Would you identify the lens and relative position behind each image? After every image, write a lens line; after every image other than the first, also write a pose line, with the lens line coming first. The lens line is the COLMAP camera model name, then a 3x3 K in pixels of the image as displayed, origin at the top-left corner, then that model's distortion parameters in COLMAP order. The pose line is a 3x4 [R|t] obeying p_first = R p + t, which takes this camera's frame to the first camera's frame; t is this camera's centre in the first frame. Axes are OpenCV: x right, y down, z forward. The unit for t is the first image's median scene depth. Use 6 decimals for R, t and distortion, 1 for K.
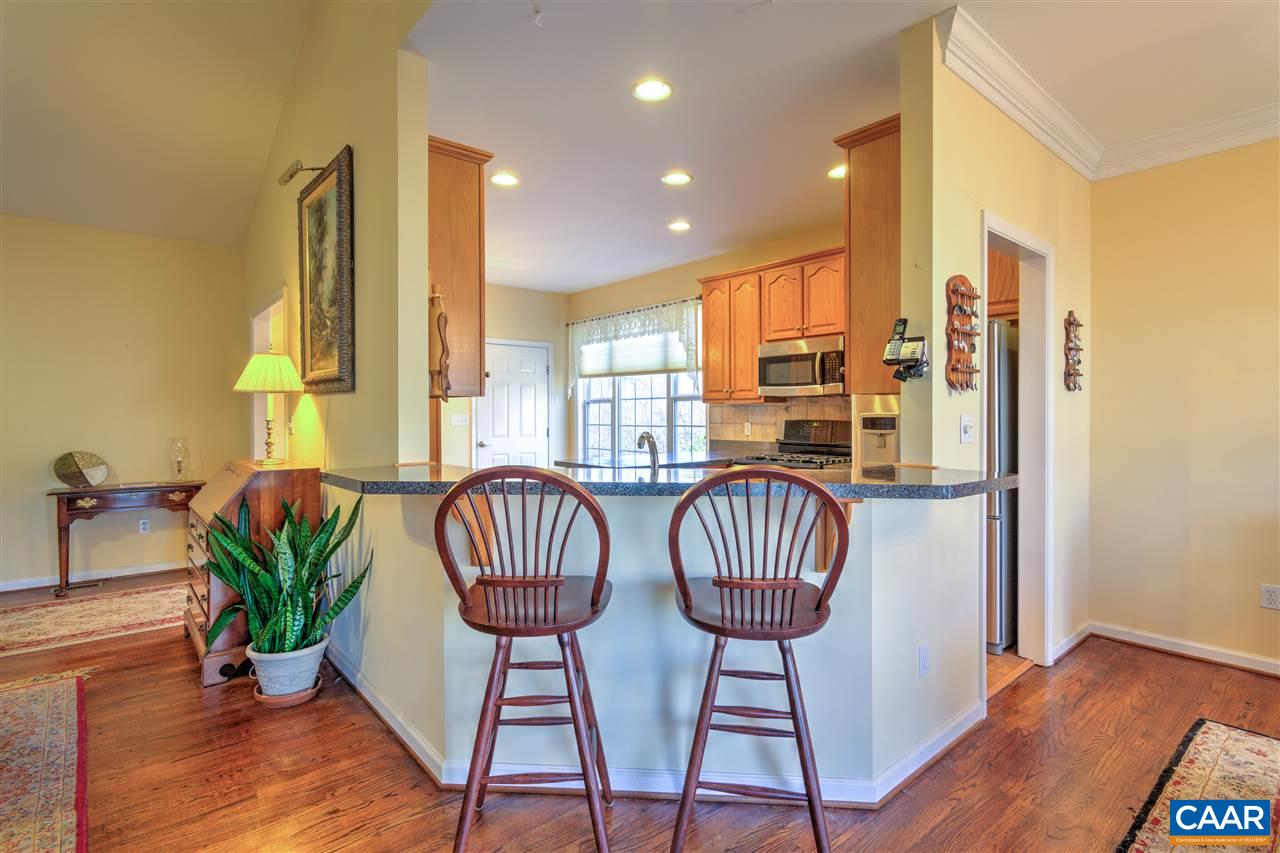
lens RADIAL K [[615.9, 0, 638.3], [0, 615.9, 418.7], [0, 0, 1]] dist [0.003923, -0.000814]
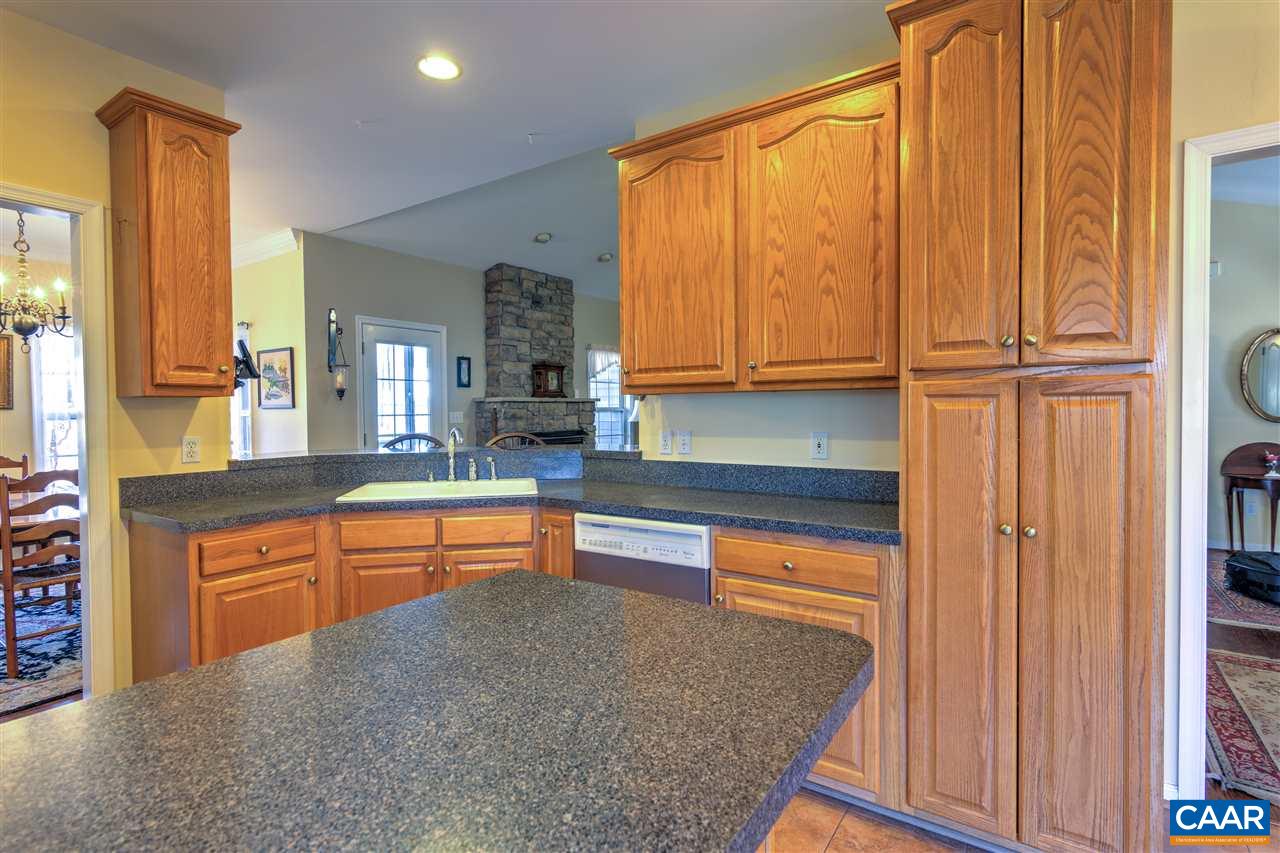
lens RADIAL K [[615.9, 0, 638.5], [0, 615.9, 423.0], [0, 0, 1]] dist [0.003923, -0.000814]
pose [[-0.964770, 0.019067, -0.262404, -0.007761], [0.010491, 0.999365, 0.034045, -0.013085], [0.262887, 0.030092, -0.964357, 1.102879]]
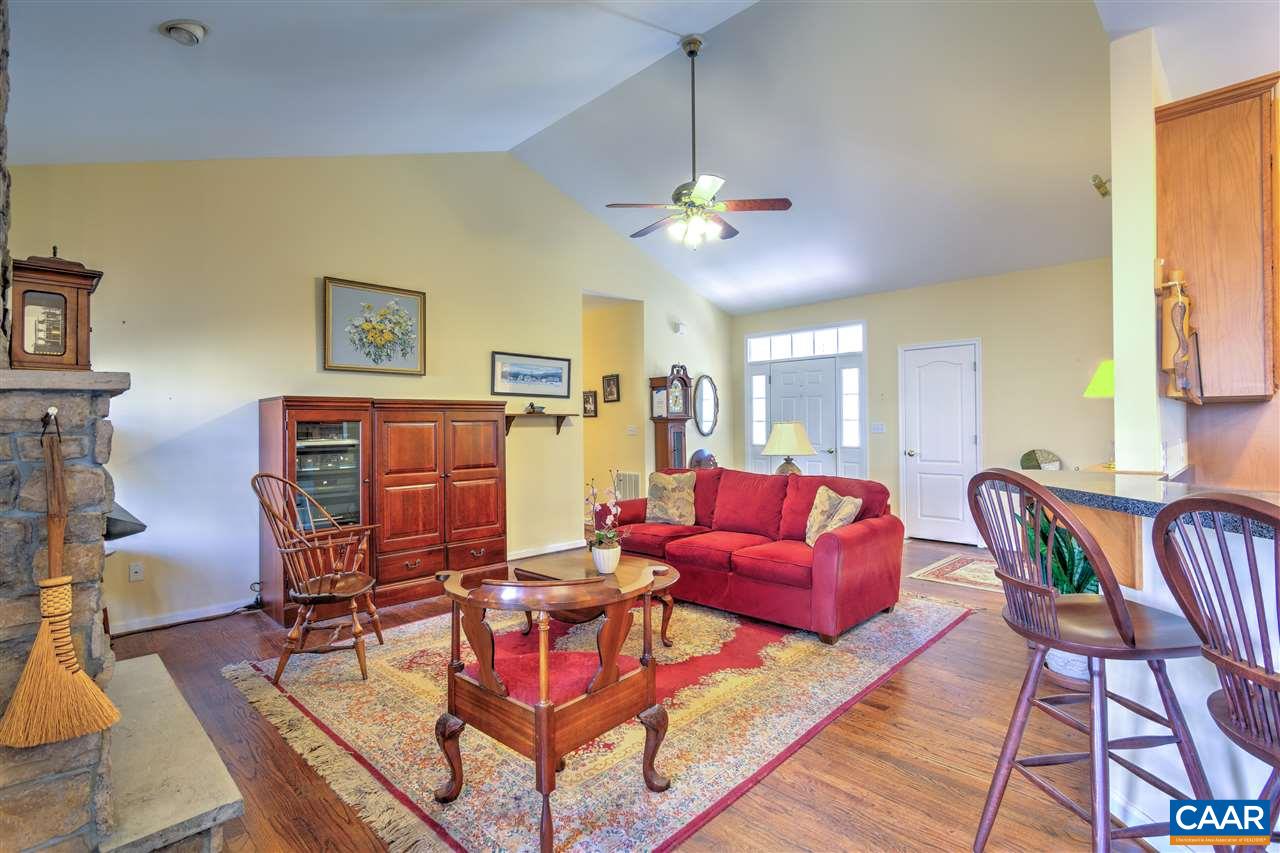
lens RADIAL K [[615.9, 0, 638.3], [0, 615.9, 421.4], [0, 0, 1]] dist [0.003923, -0.000814]
pose [[0.078126, -0.003084, -0.996939, 0.252342], [0.001007, 0.999995, -0.003015, -0.000662], [0.996943, -0.000769, 0.078128, 0.088345]]
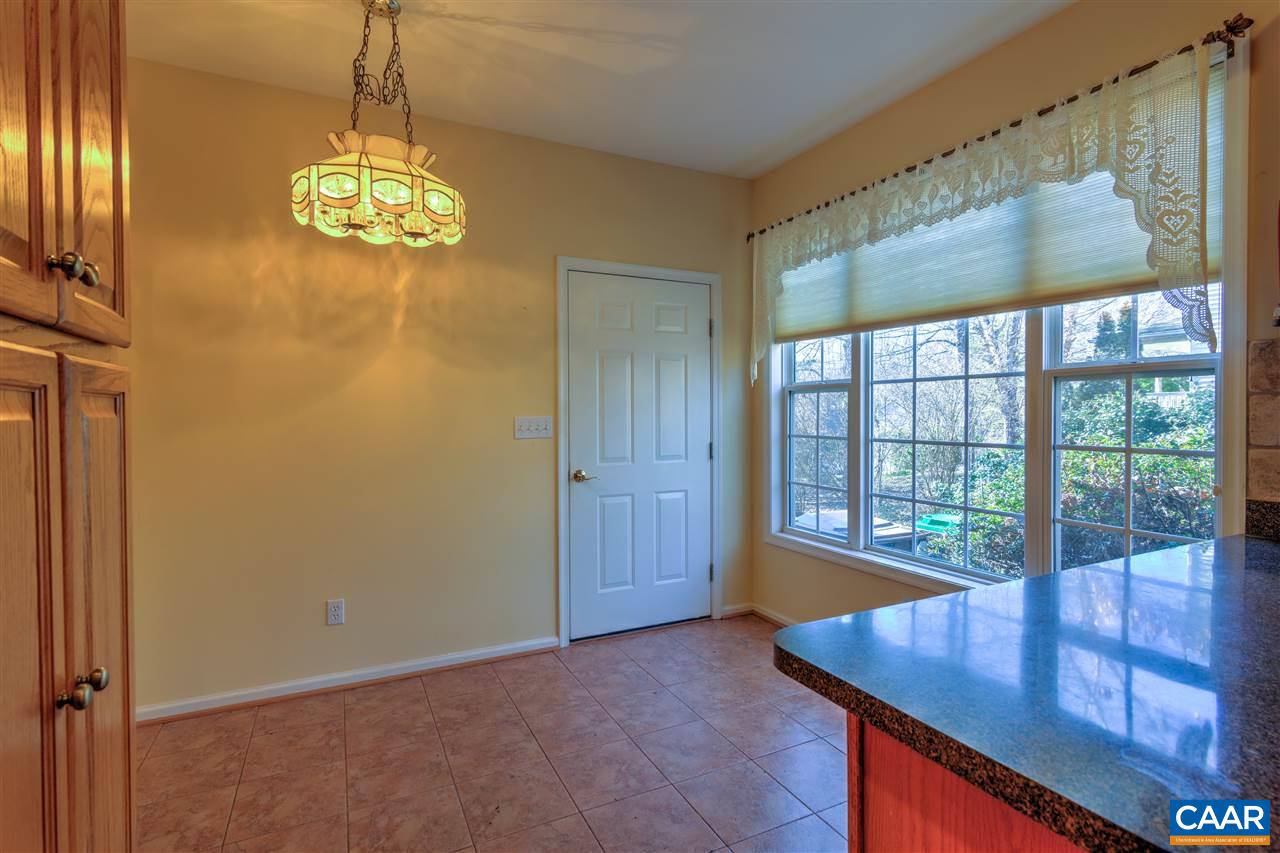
lens RADIAL K [[615.9, 0, 639.2], [0, 615.9, 422.7], [0, 0, 1]] dist [0.003923, -0.000814]
pose [[0.971265, 0.001596, -0.237997, -0.122621], [0.000574, 0.999959, 0.009045, -0.008166], [0.238002, -0.008921, 0.971224, 0.726816]]
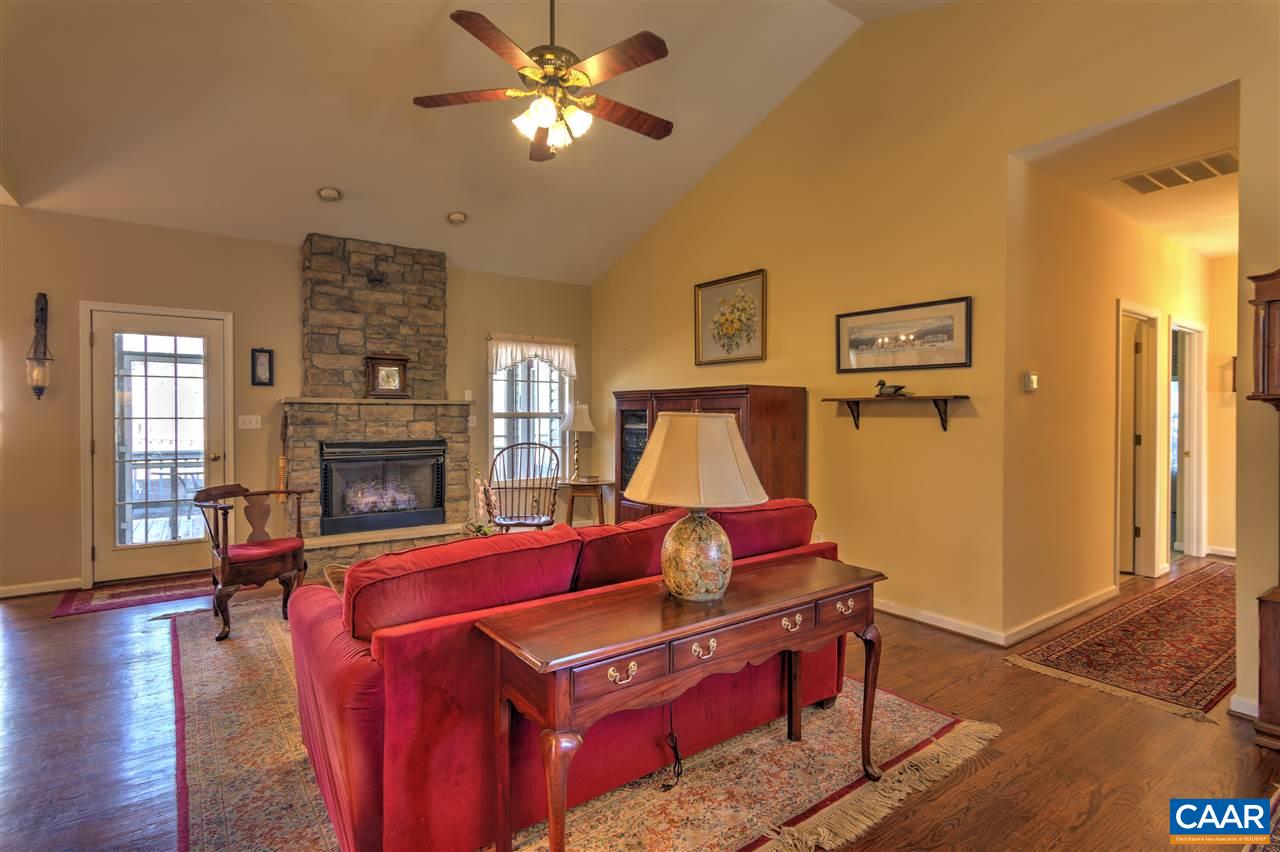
lens RADIAL K [[615.9, 0, 639.2], [0, 615.9, 420.8], [0, 0, 1]] dist [0.003923, -0.000814]
pose [[-0.996522, 0.001708, 0.083308, -0.707922], [0.003315, 0.999811, 0.019148, -0.005087], [-0.083260, 0.019358, -0.996340, 0.787889]]
